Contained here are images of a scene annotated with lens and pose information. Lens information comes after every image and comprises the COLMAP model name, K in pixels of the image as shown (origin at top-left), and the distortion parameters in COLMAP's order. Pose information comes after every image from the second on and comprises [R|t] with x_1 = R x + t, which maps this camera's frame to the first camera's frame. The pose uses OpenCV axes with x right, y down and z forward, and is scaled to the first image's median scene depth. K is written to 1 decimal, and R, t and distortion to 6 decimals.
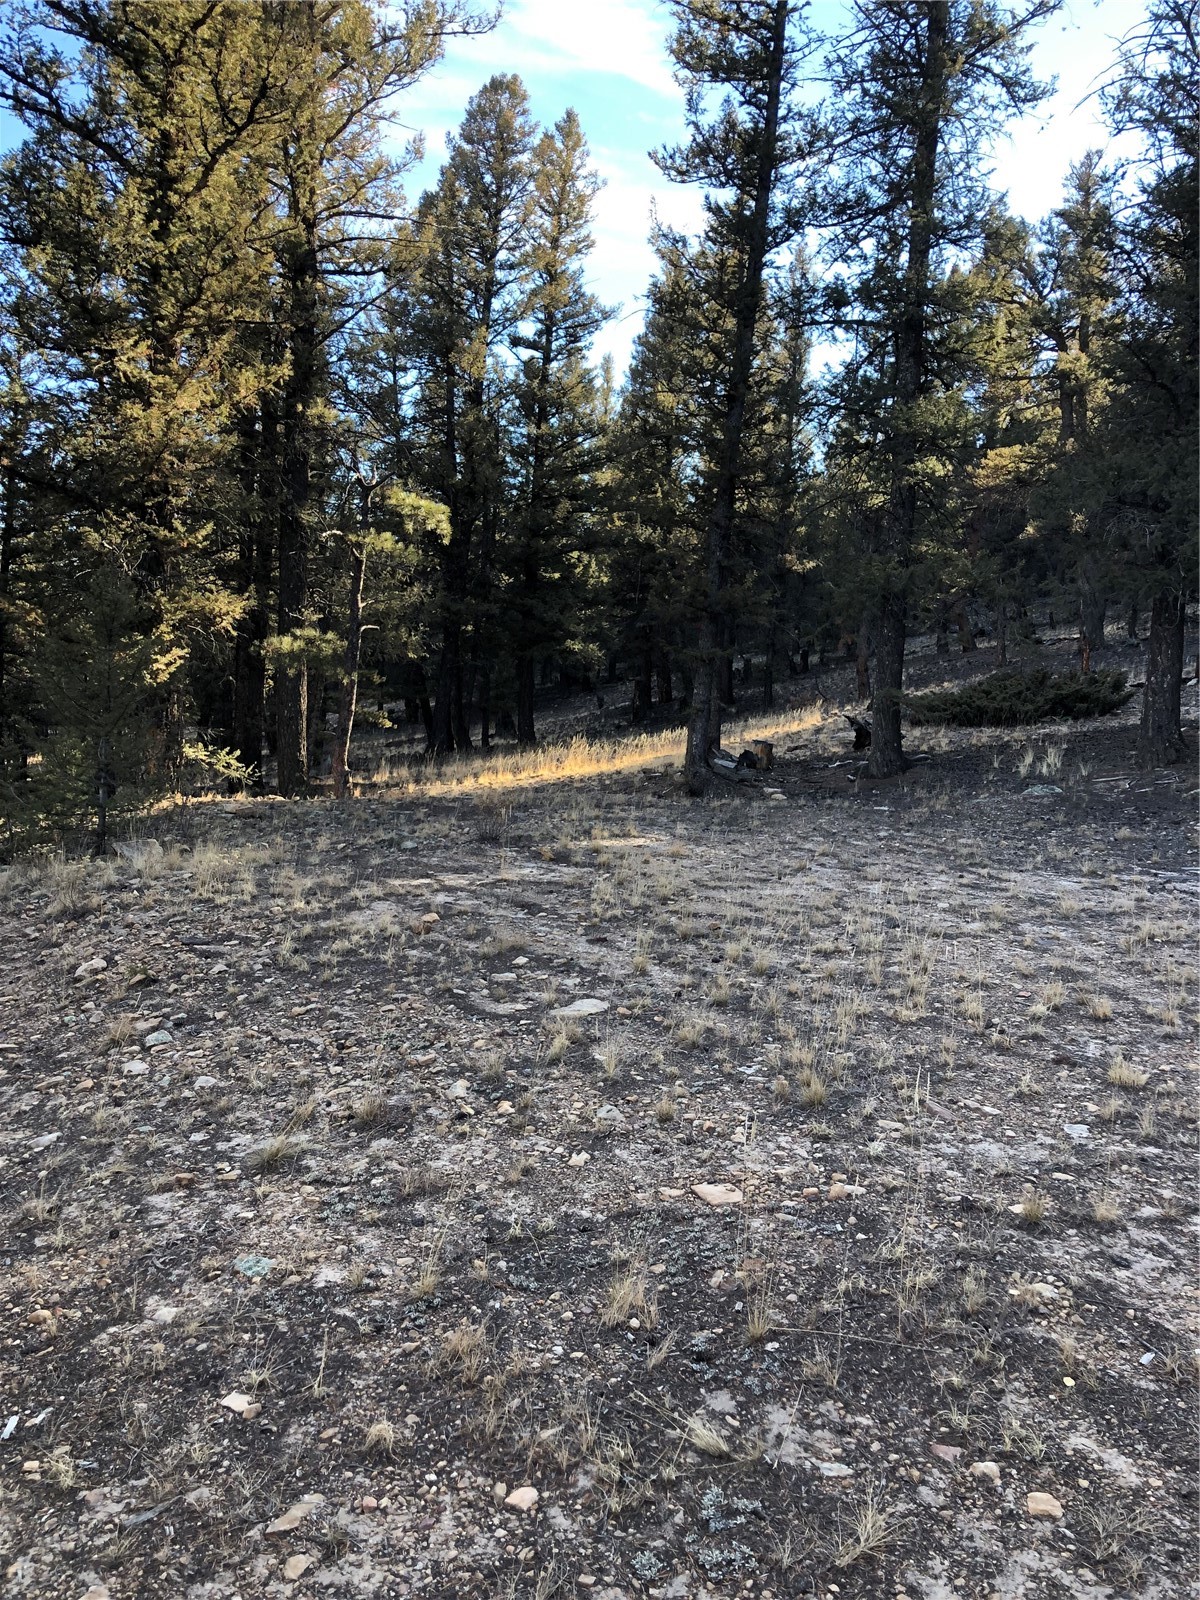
lens RADIAL K [[1291.5, 0, 603.5], [0, 1291.5, 797.9], [0, 0, 1]] dist [0.027316, -0.012244]
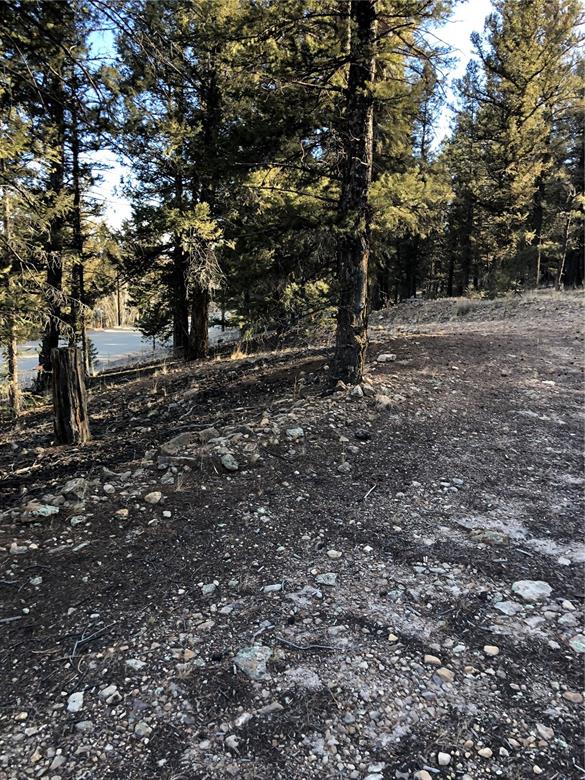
lens RADIAL K [[629.6, 0, 305.6], [0, 629.6, 392.4], [0, 0, 1]] dist [0.027316, -0.012244]
pose [[0.893285, 0.068068, -0.444307, -0.019166], [-0.019920, 0.993491, 0.112155, 0.042683], [0.449049, -0.091335, 0.888827, -0.386718]]
